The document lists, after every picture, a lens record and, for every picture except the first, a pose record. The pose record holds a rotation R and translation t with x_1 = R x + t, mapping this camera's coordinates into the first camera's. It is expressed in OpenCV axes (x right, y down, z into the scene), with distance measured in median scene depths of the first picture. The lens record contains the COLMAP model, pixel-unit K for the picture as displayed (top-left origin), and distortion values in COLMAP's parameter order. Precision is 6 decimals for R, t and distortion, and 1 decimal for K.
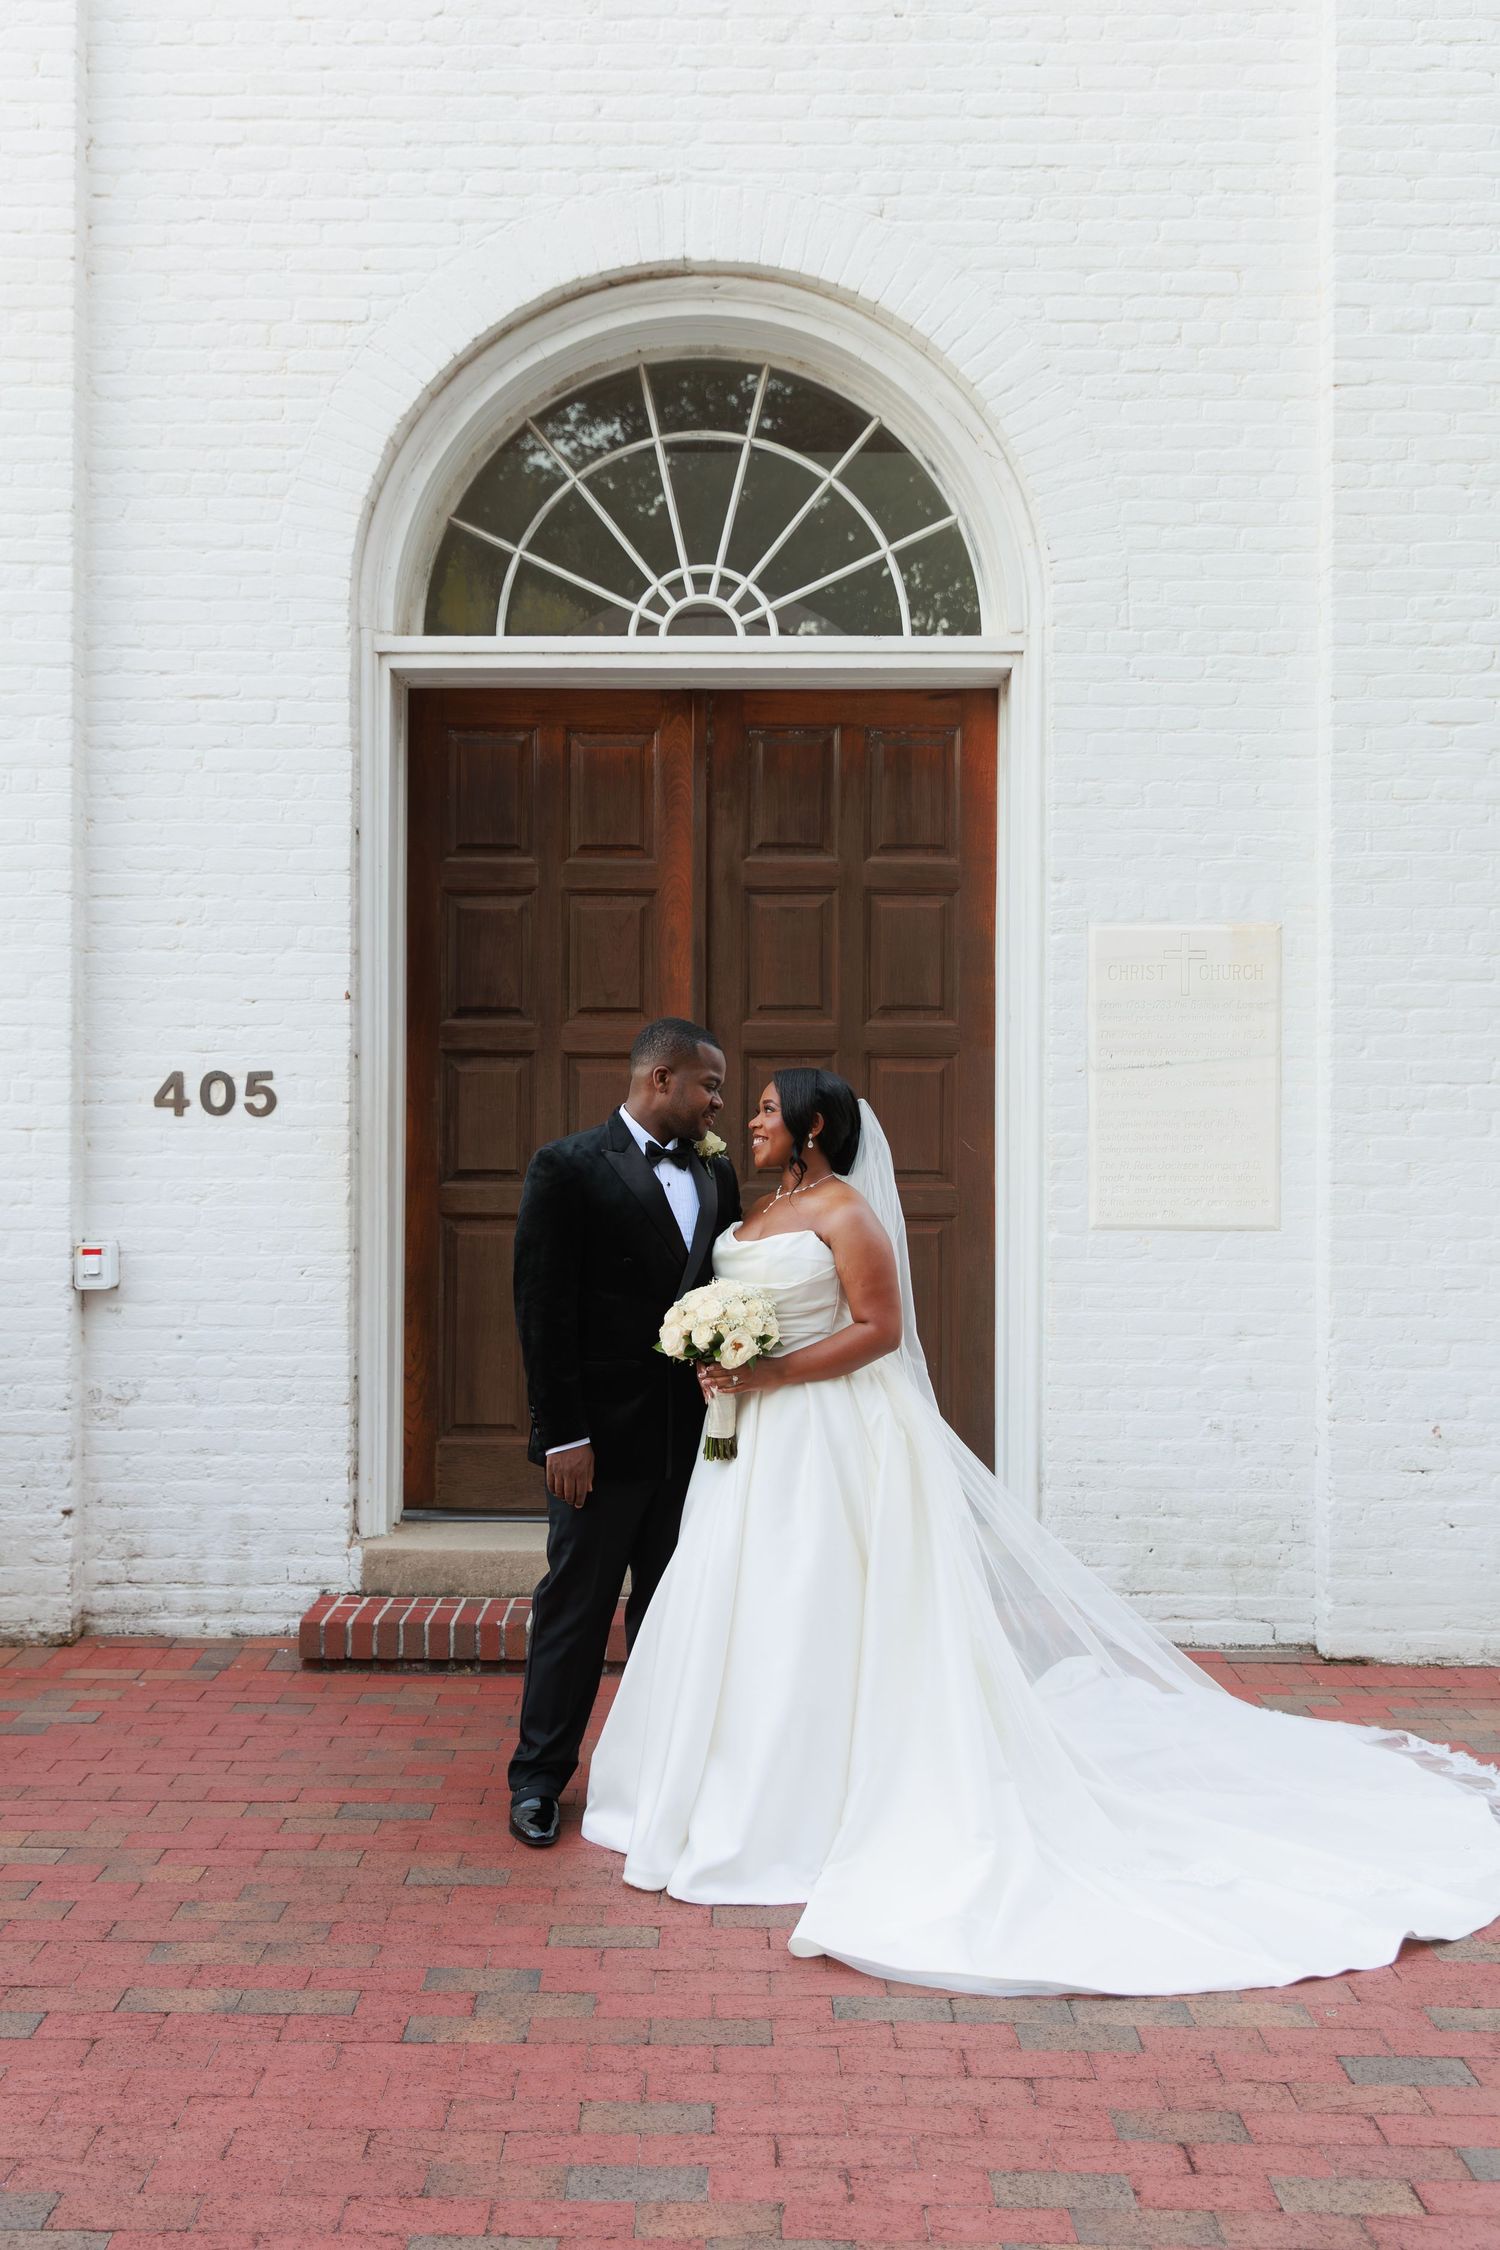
lens RADIAL K [[2150.6, 0, 697.8], [0, 2150.6, 1136.5], [0, 0, 1]] dist [0.006840, 0.000000]
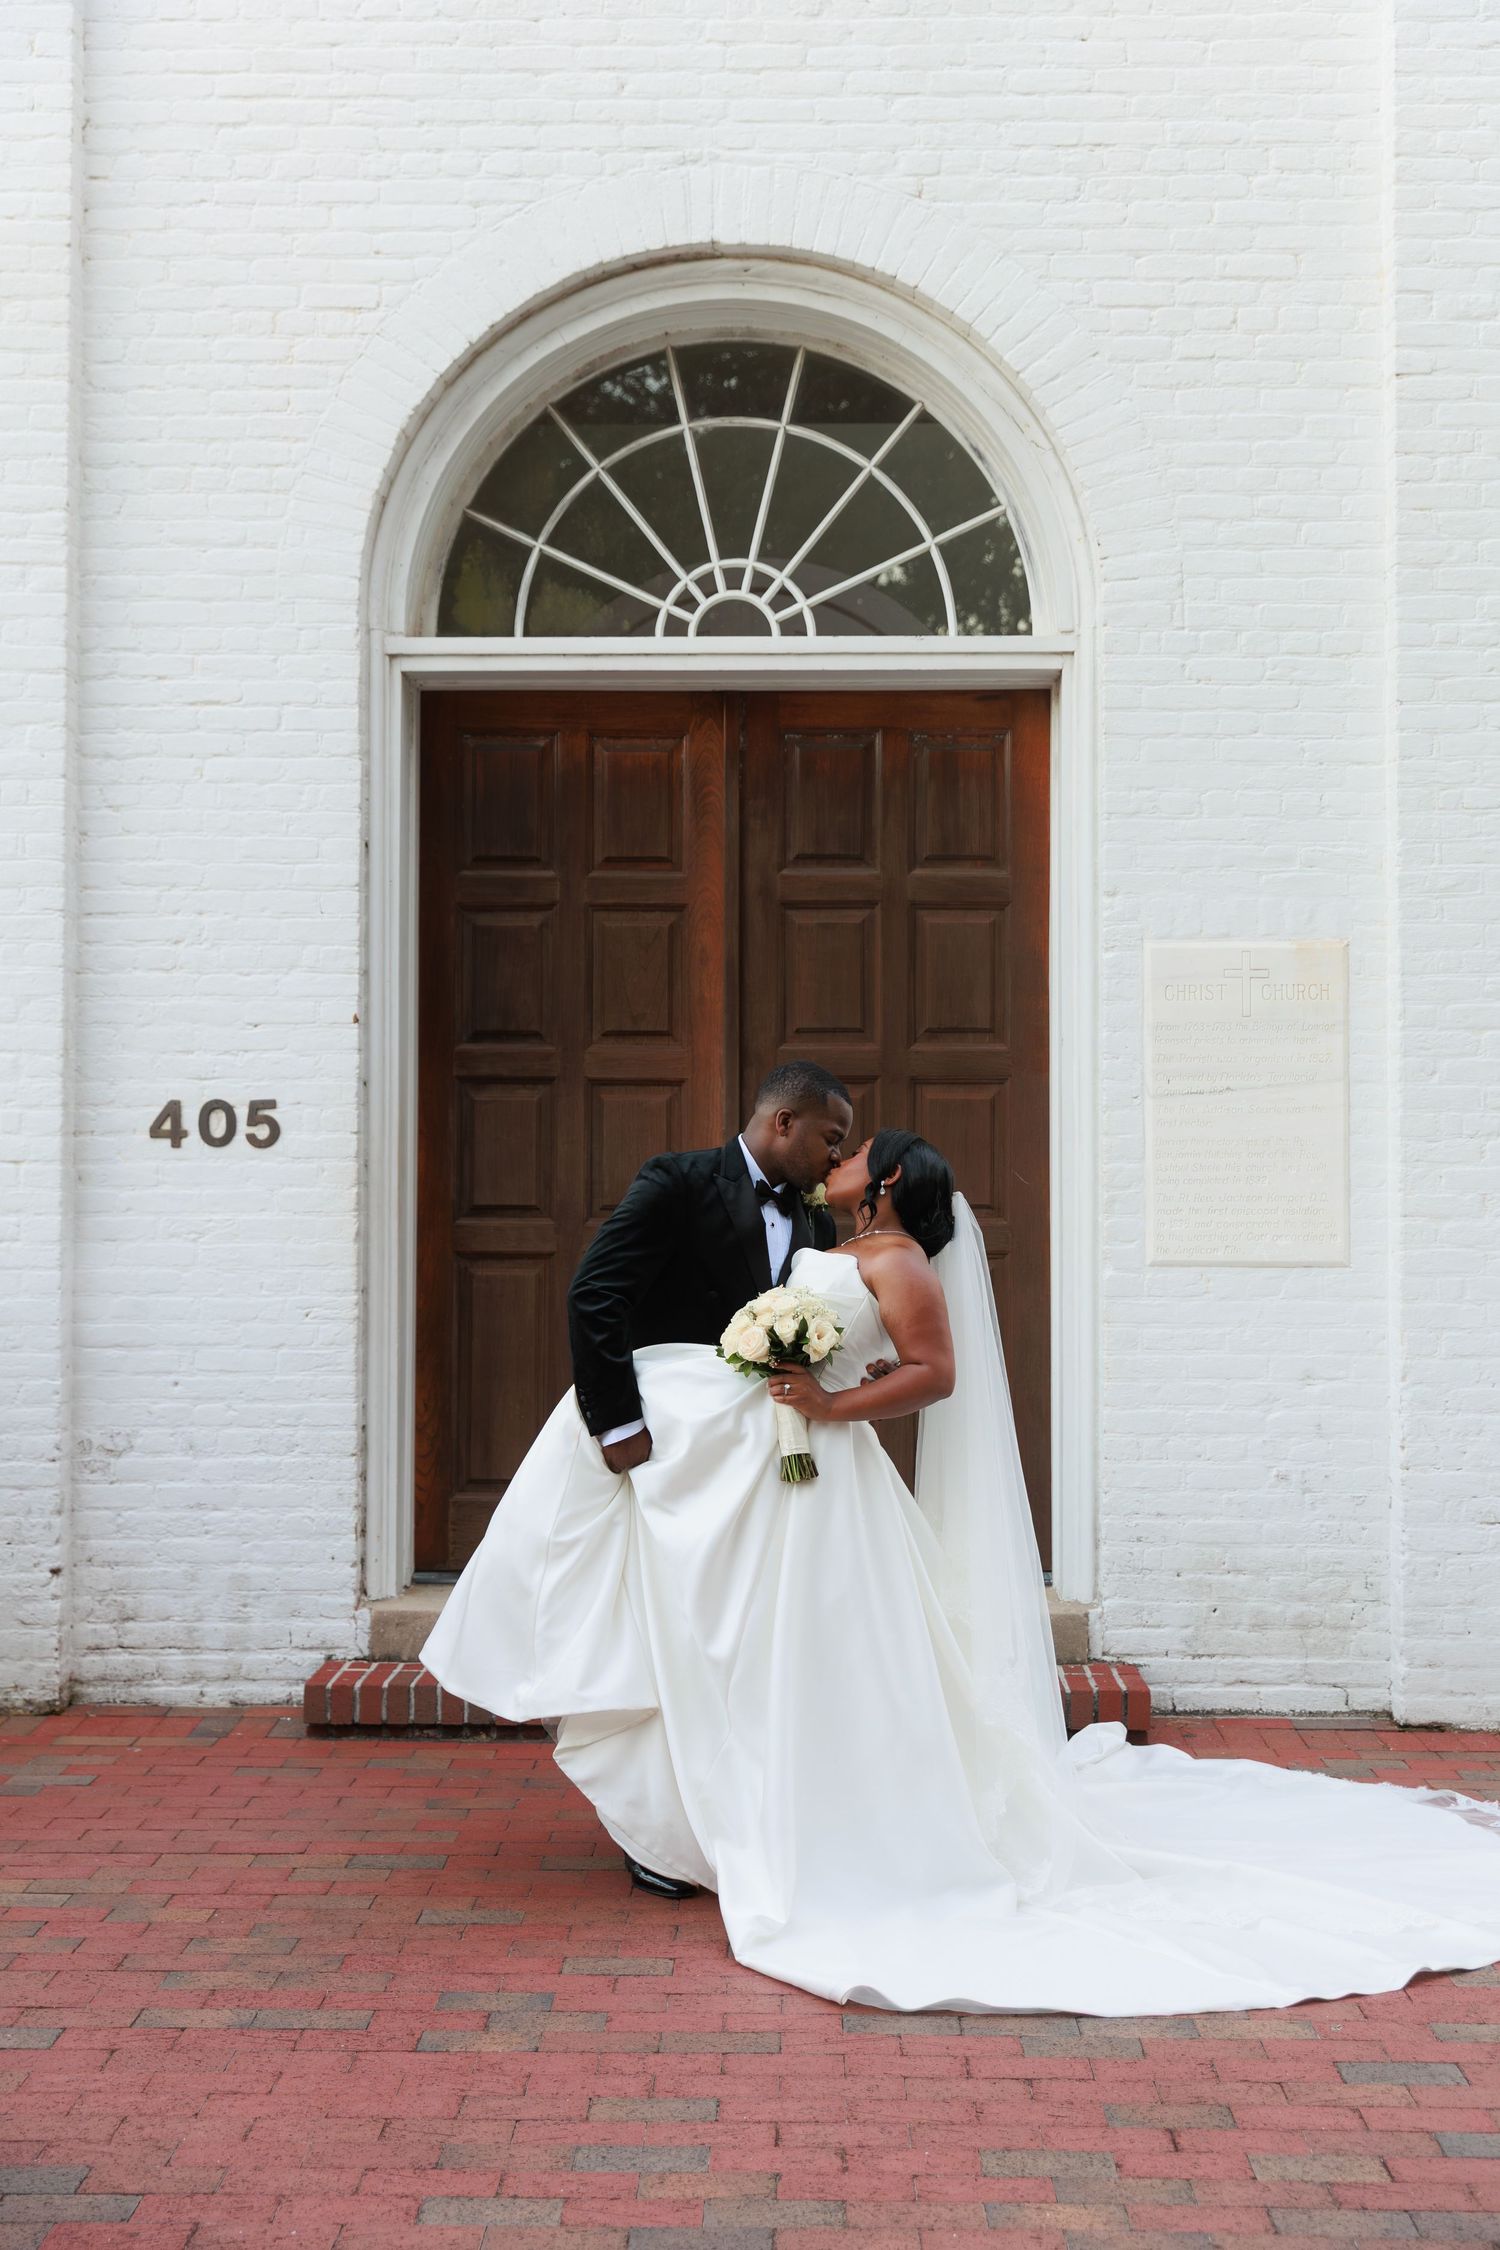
lens RADIAL K [[2634.6, 0, 758.0], [0, 2634.6, 1112.9], [0, 0, 1]] dist [0.010713, 0.000000]
pose [[0.999987, -0.002265, -0.004587, 0.018223], [0.002141, 0.999637, -0.026874, 0.006874], [0.004646, 0.026863, 0.999628, -0.150925]]
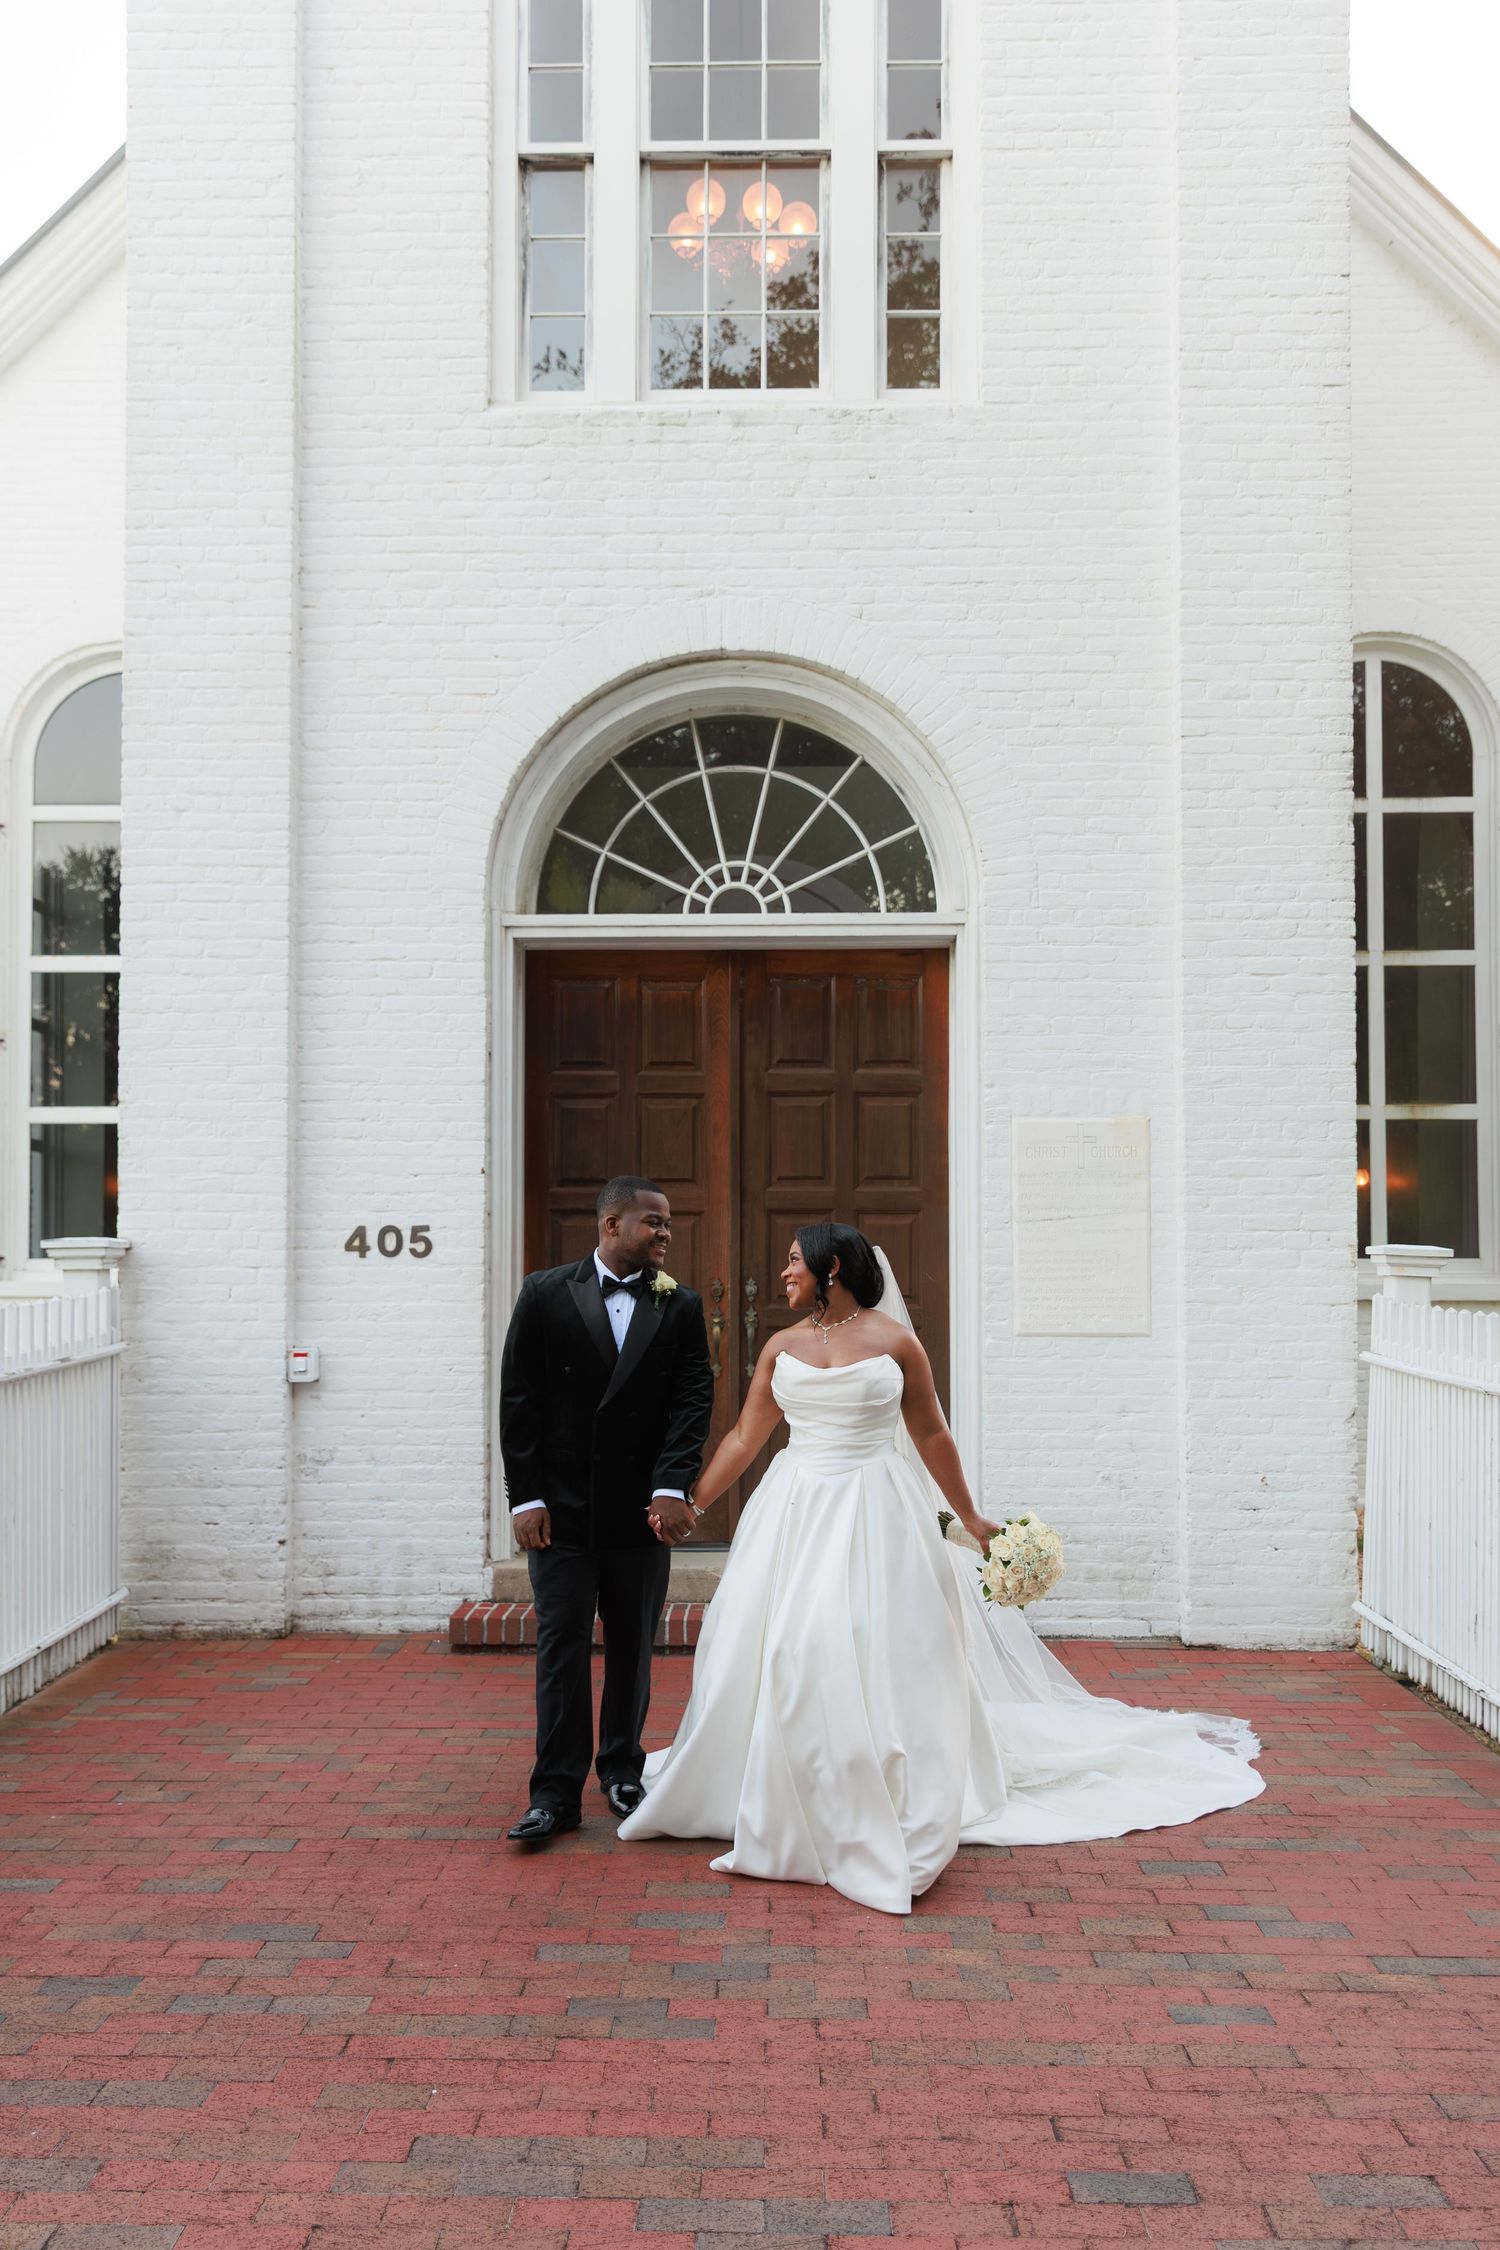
lens RADIAL K [[1838.1, 0, 734.6], [0, 1838.1, 1224.5], [0, 0, 1]] dist [0.028674, -0.006686]
pose [[0.999920, -0.003939, -0.012001, 0.015378], [0.003570, 0.999524, -0.030631, 0.006628], [0.012116, 0.030586, 0.999459, -0.196545]]
